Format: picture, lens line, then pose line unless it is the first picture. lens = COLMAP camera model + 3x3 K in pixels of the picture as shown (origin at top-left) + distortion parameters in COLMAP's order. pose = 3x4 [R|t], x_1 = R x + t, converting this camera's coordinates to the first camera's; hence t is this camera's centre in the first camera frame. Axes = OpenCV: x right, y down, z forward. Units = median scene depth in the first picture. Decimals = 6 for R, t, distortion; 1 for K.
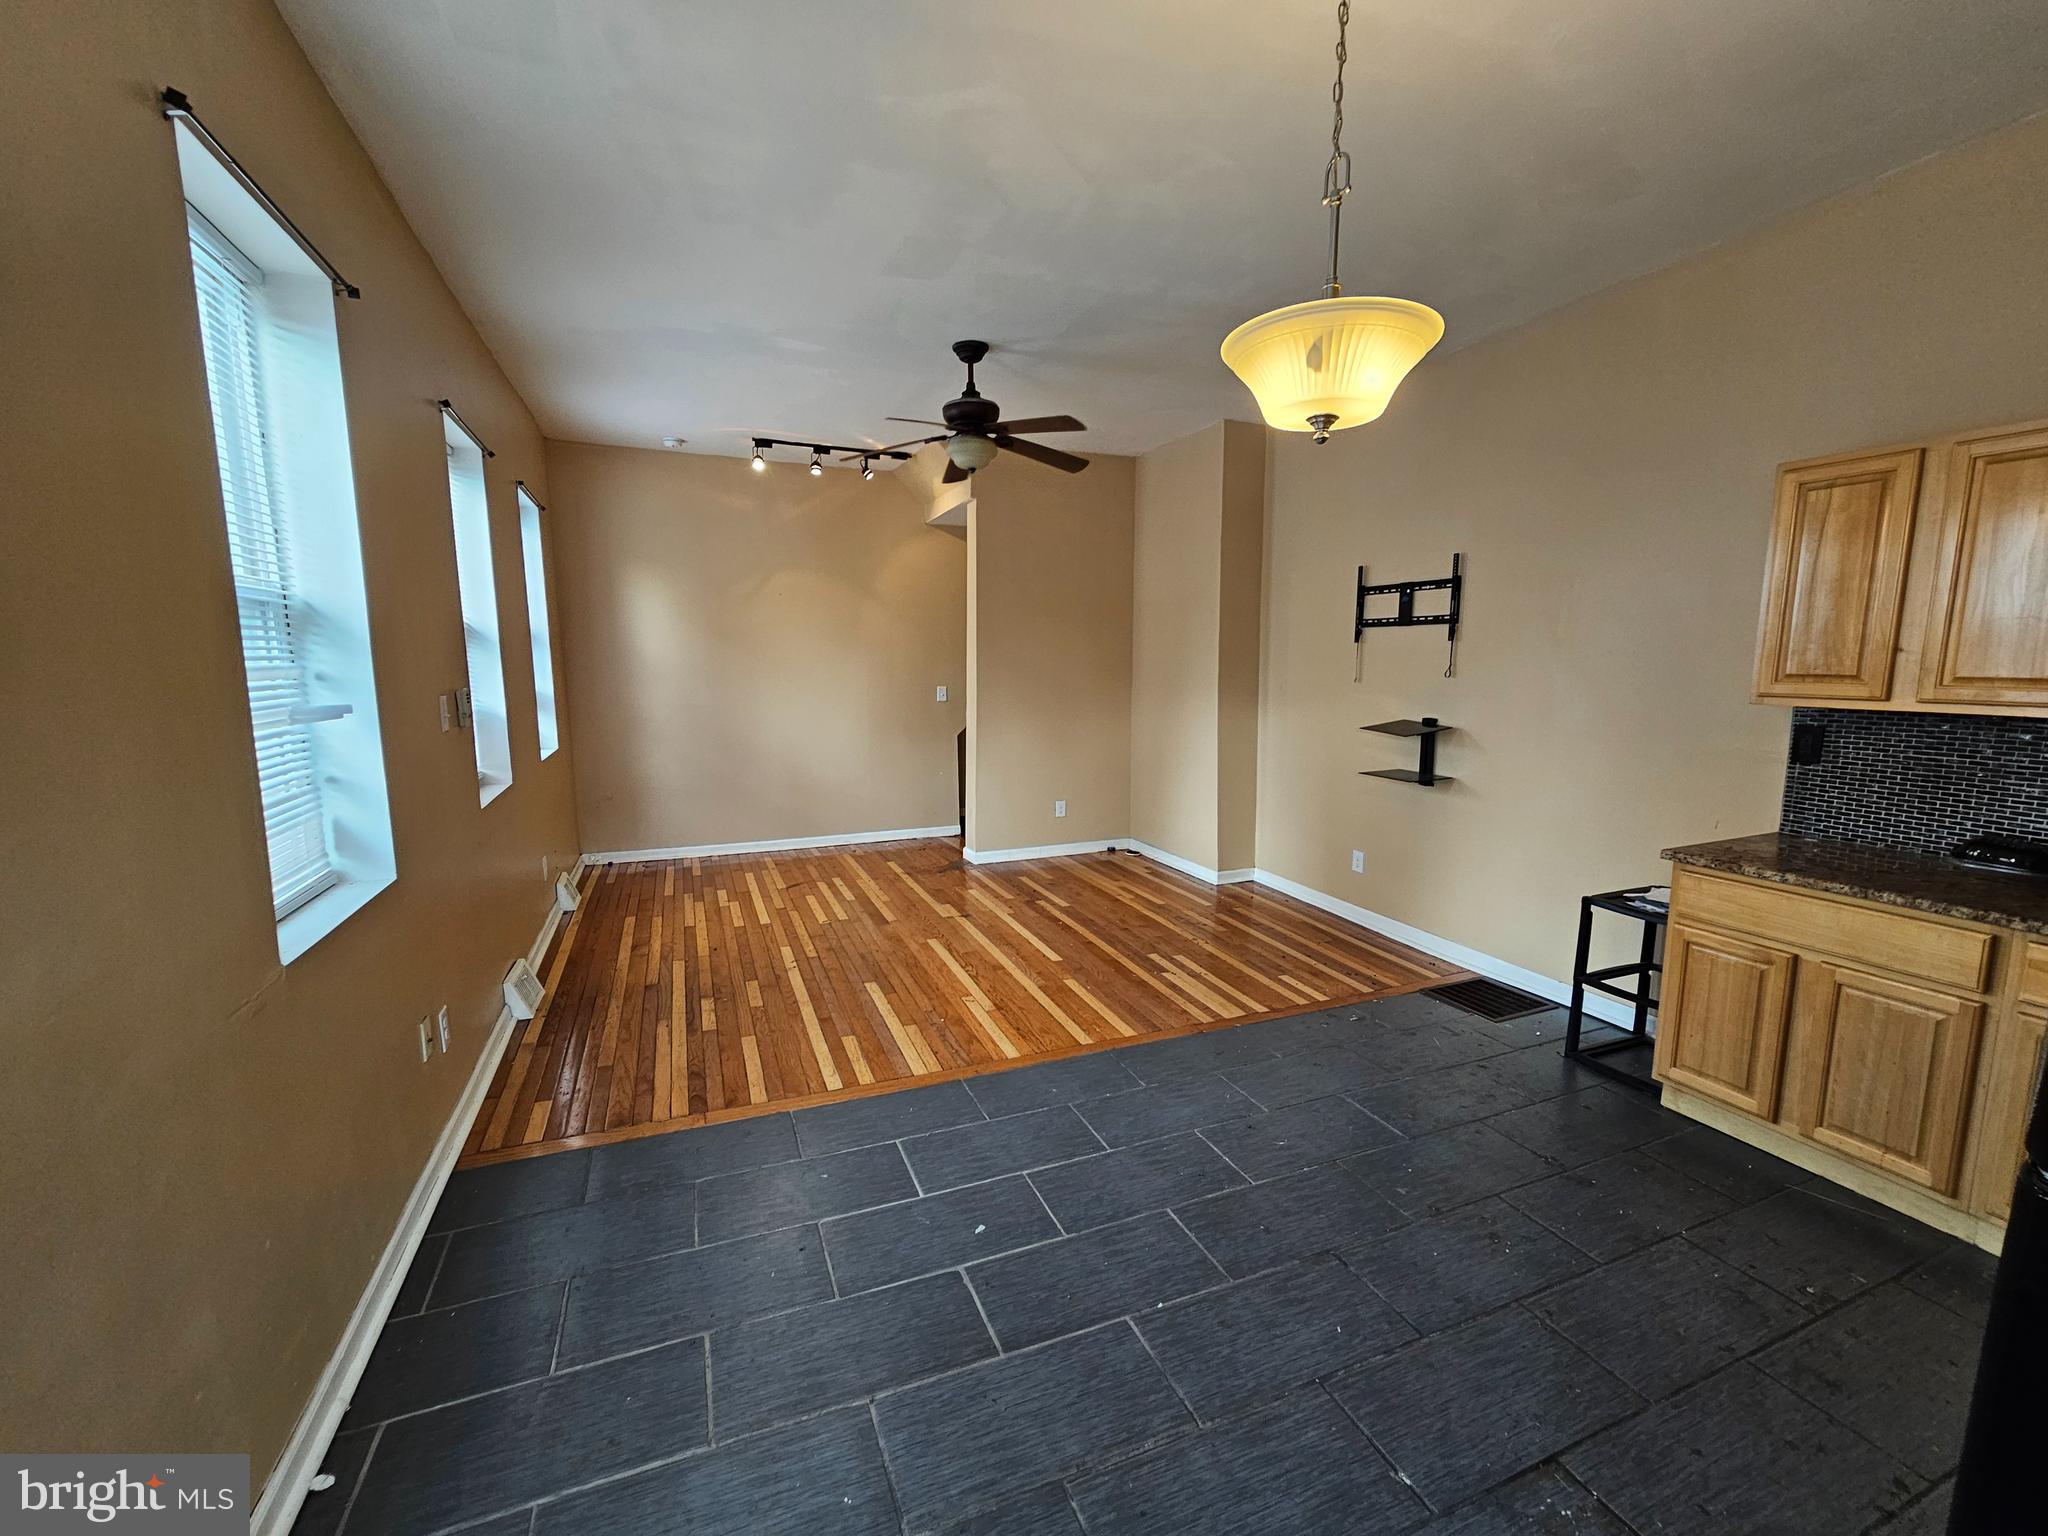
lens RADIAL K [[831.0, 0, 1024.4], [0, 831.0, 776.7], [0, 0, 1]] dist [-0.000920, -0.000204]
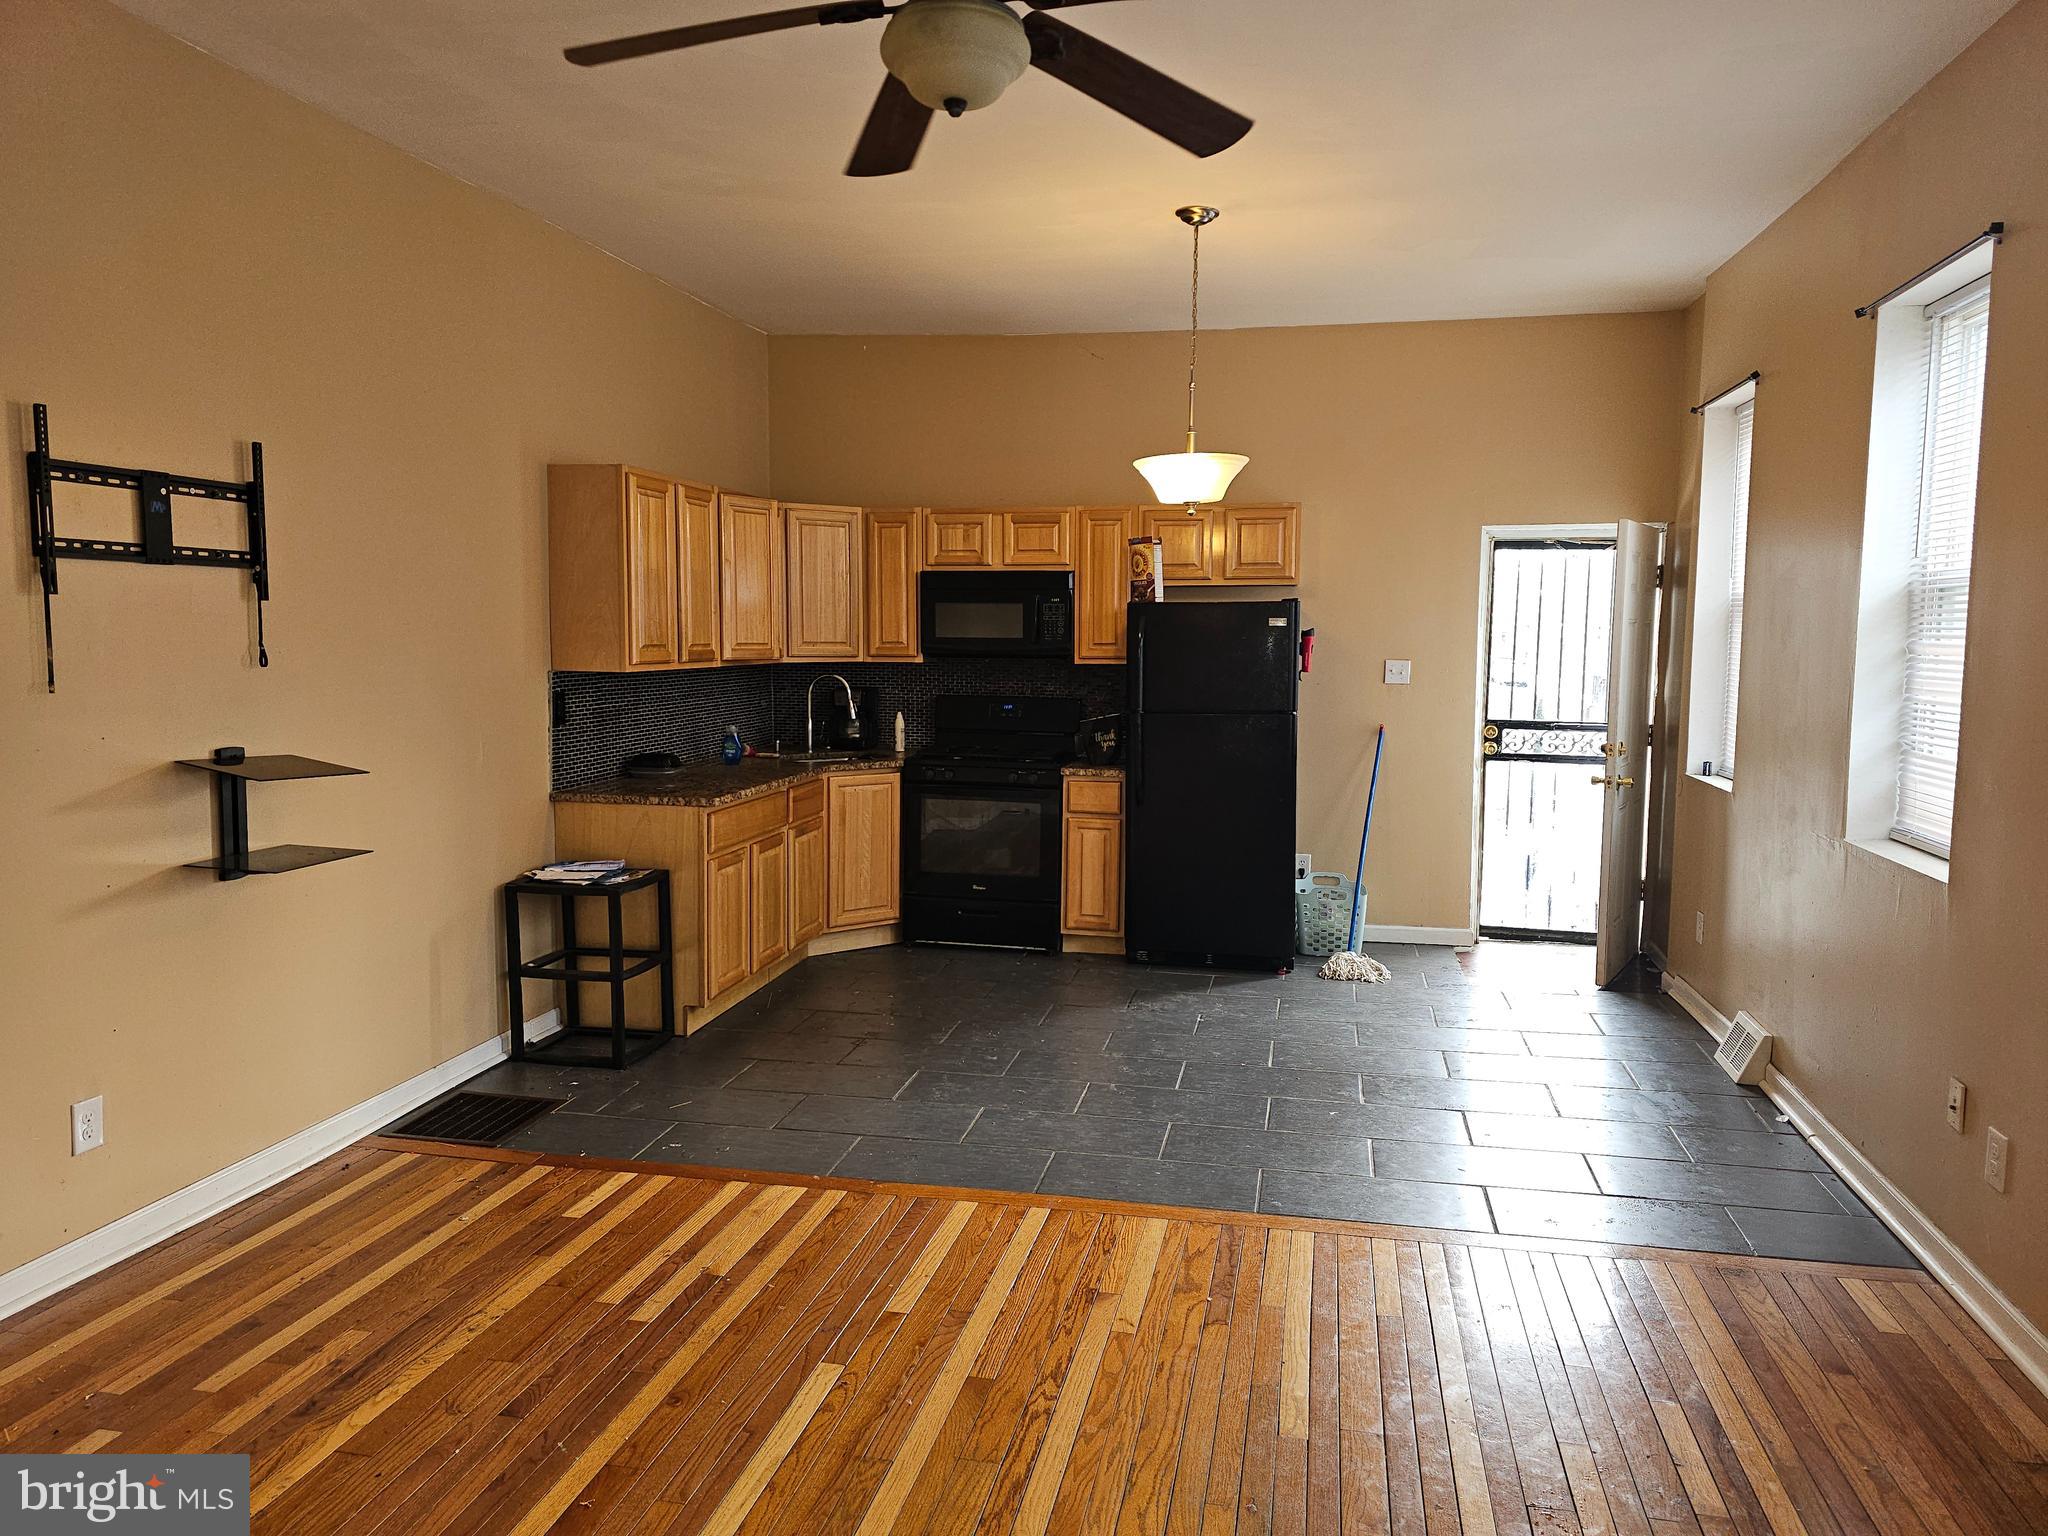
lens RADIAL K [[1382.2, 0, 1021.5], [0, 1382.2, 756.1], [0, 0, 1]] dist [0.028511, -0.028802]
pose [[-0.822870, -0.055888, 0.565474, -0.404560], [0.077465, 0.974827, 0.209072, -0.207903], [-0.562924, 0.215843, -0.797827, 1.414314]]
